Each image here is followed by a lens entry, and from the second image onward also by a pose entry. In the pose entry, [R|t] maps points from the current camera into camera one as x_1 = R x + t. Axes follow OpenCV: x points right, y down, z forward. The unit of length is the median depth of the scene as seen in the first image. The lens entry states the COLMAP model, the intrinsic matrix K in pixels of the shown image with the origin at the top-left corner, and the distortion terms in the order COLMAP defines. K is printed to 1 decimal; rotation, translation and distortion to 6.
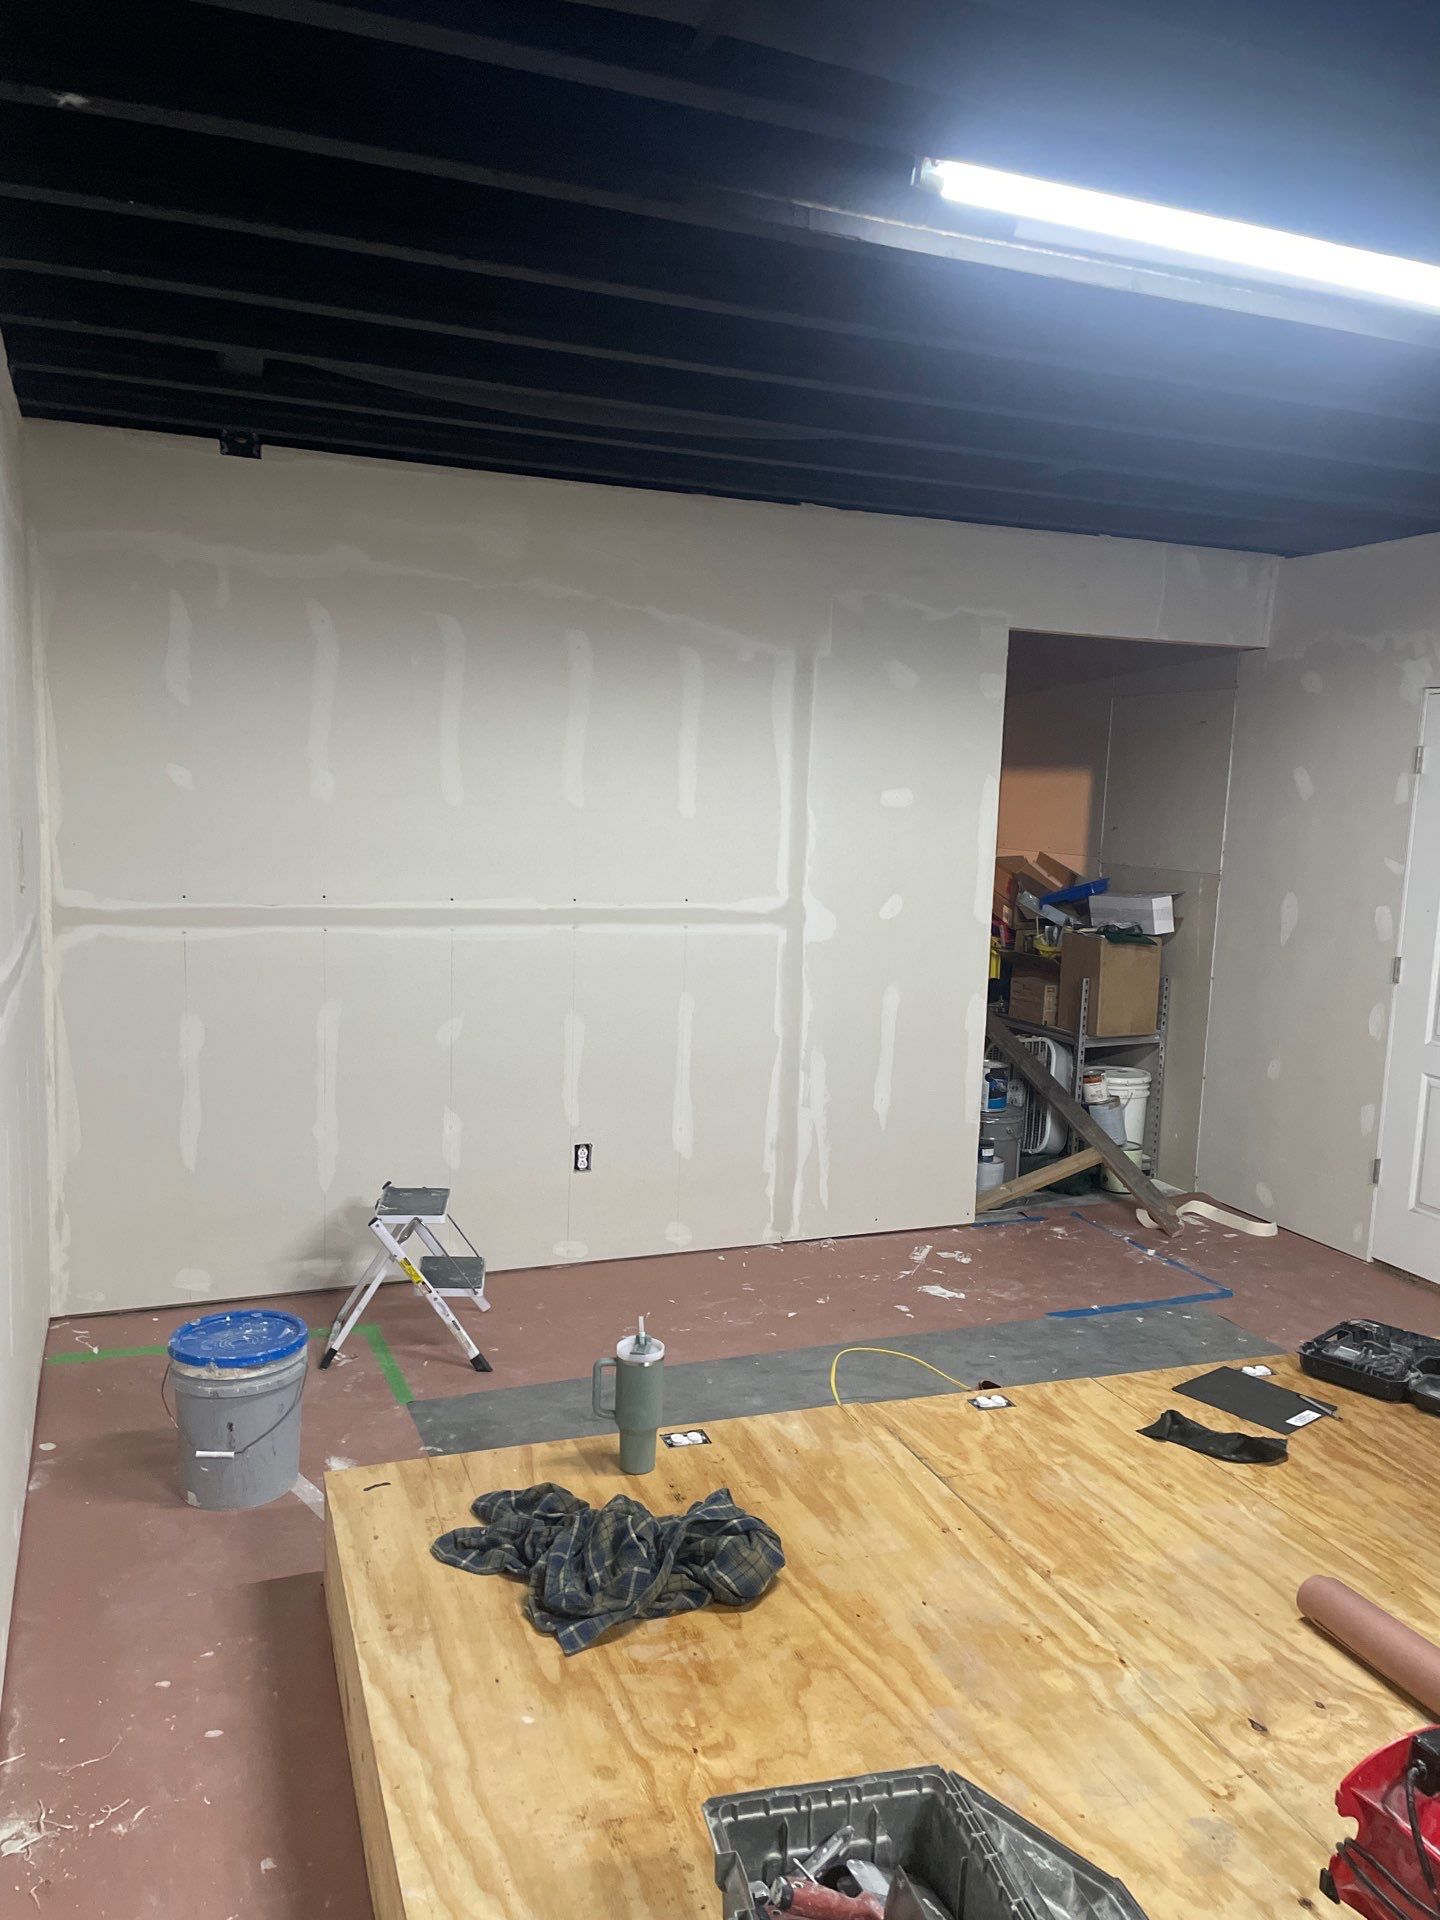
lens RADIAL K [[1458.0, 0, 719.1], [0, 1458.0, 977.1], [0, 0, 1]] dist [0.076119, -0.093479]
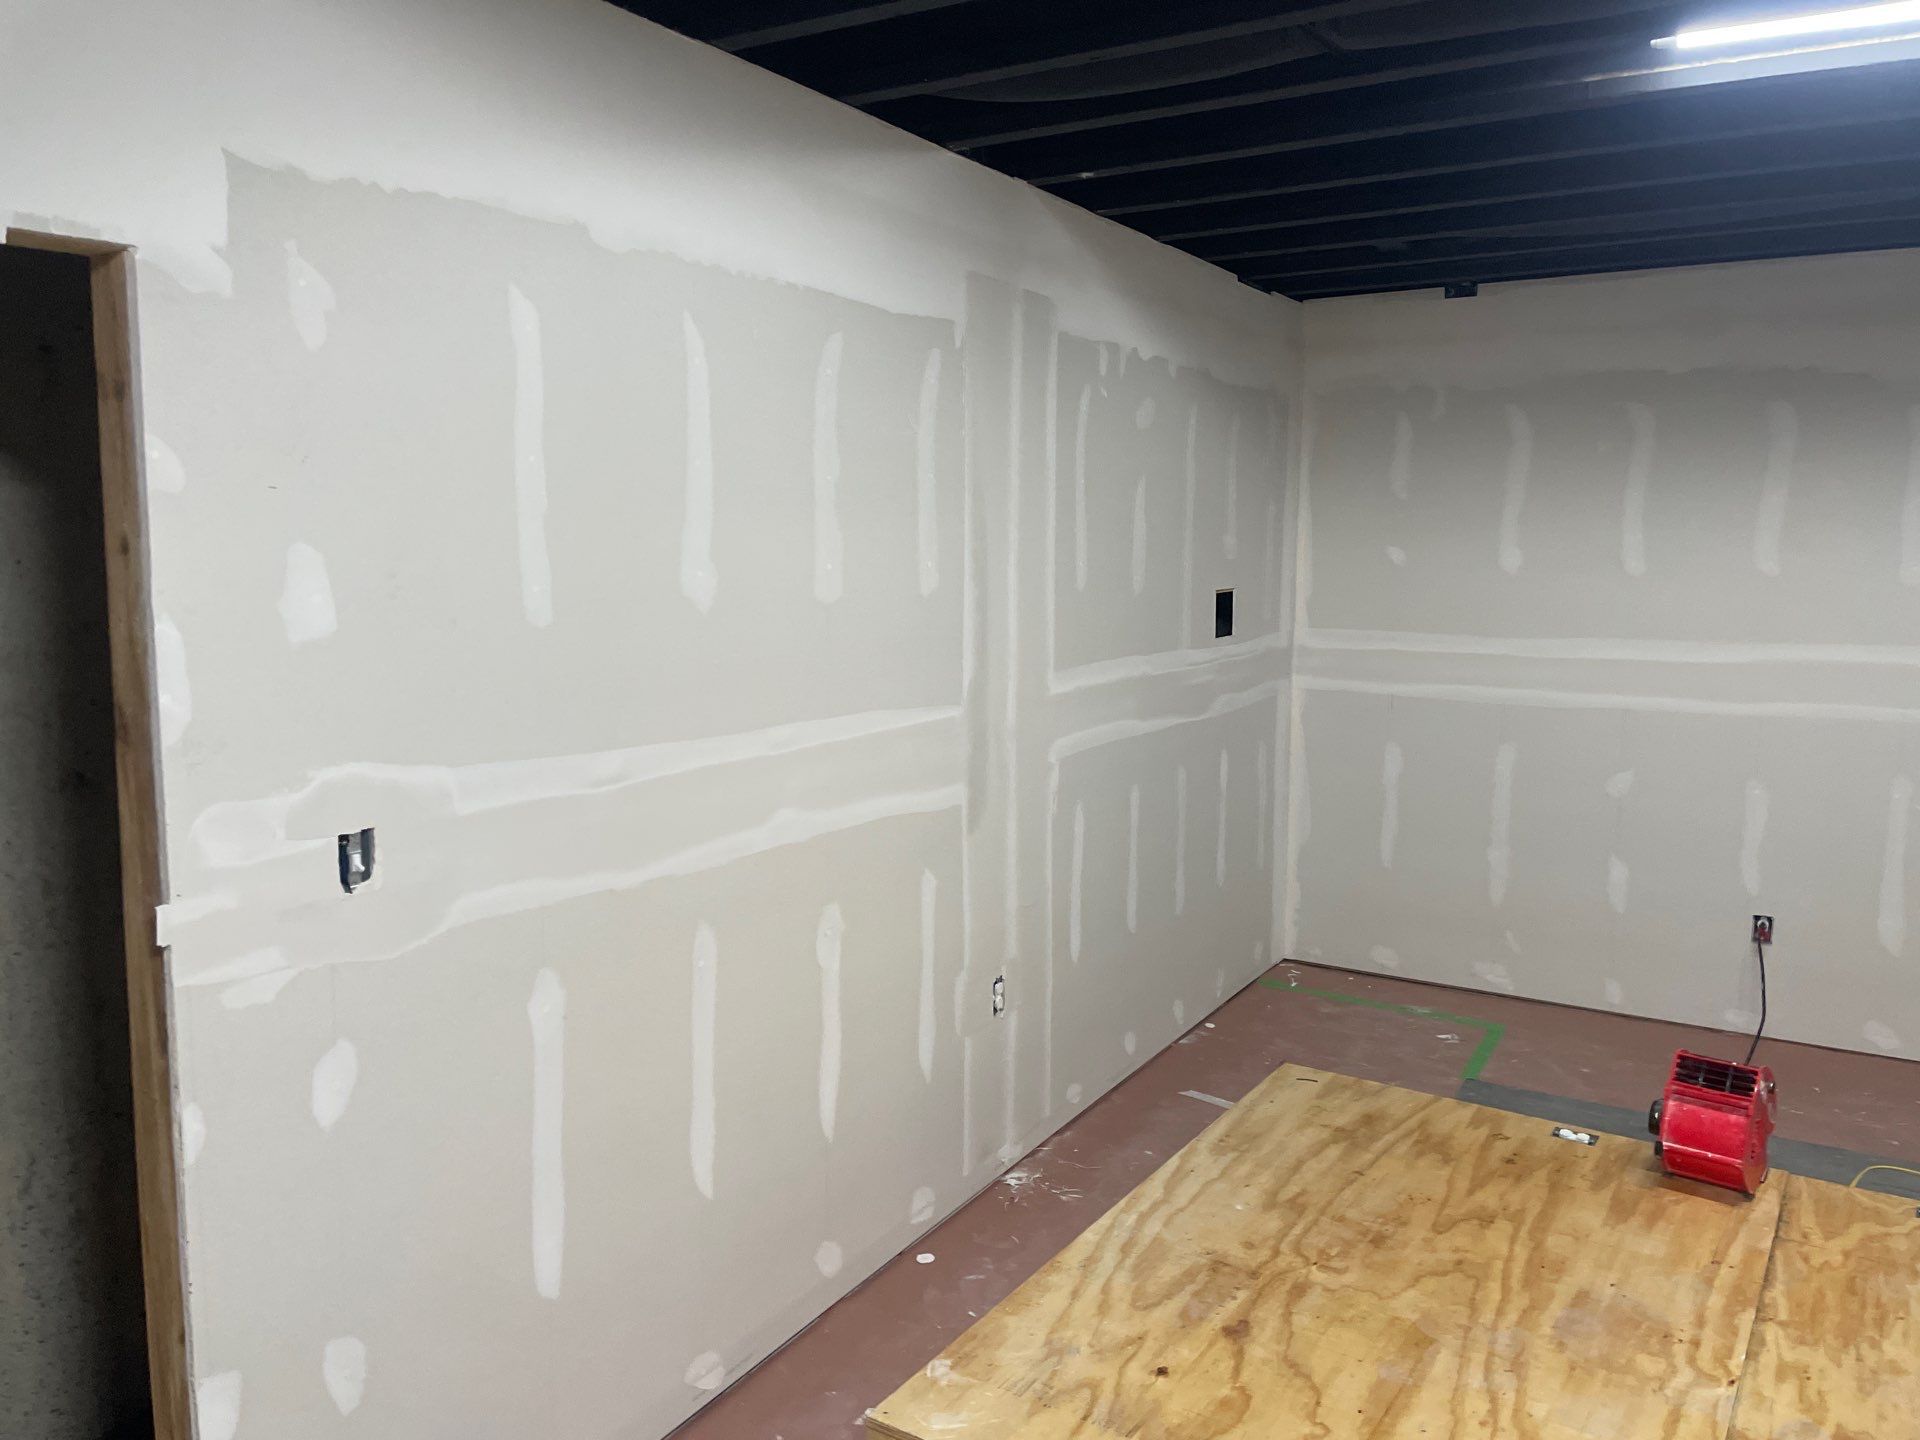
lens RADIAL K [[1458.0, 0, 934.9], [0, 1458.0, 699.3], [0, 0, 1]] dist [0.076119, -0.093479]
pose [[0.589757, 0.063025, -0.805117, 0.422483], [-0.092686, 0.995645, 0.010046, 0.011555], [0.802244, 0.068699, 0.593030, -0.063645]]
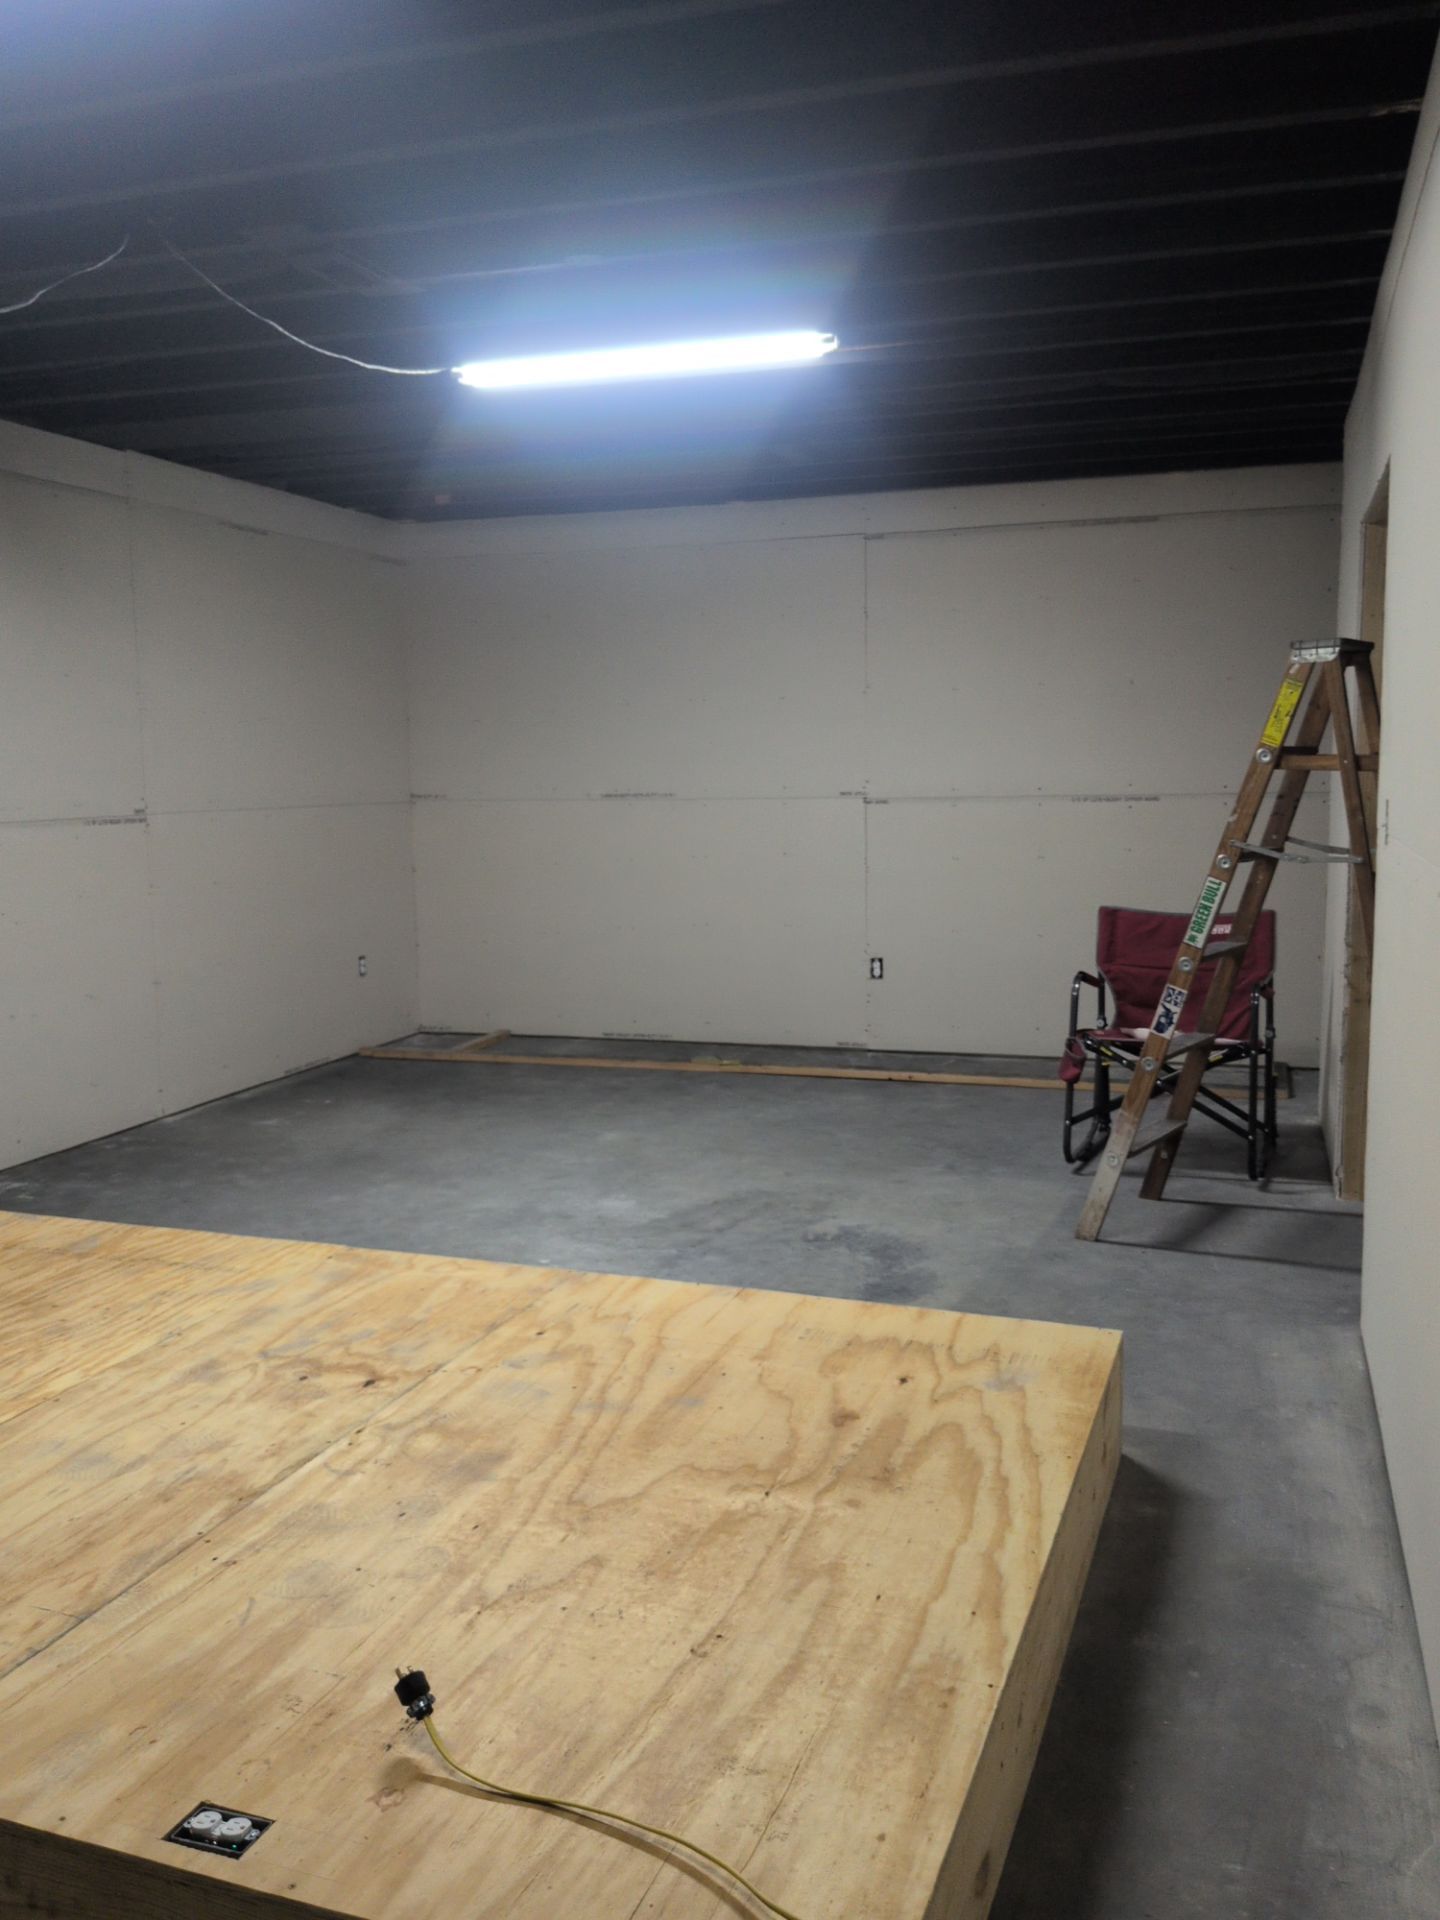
lens RADIAL K [[1609.4, 0, 734.6], [0, 1609.4, 952.7], [0, 0, 1]] dist [0.049976, -0.137316]
pose [[-0.772224, -0.100924, 0.627283, -0.345641], [0.072742, 0.966767, 0.245093, -0.070471], [-0.631172, 0.234897, -0.739219, 0.894927]]
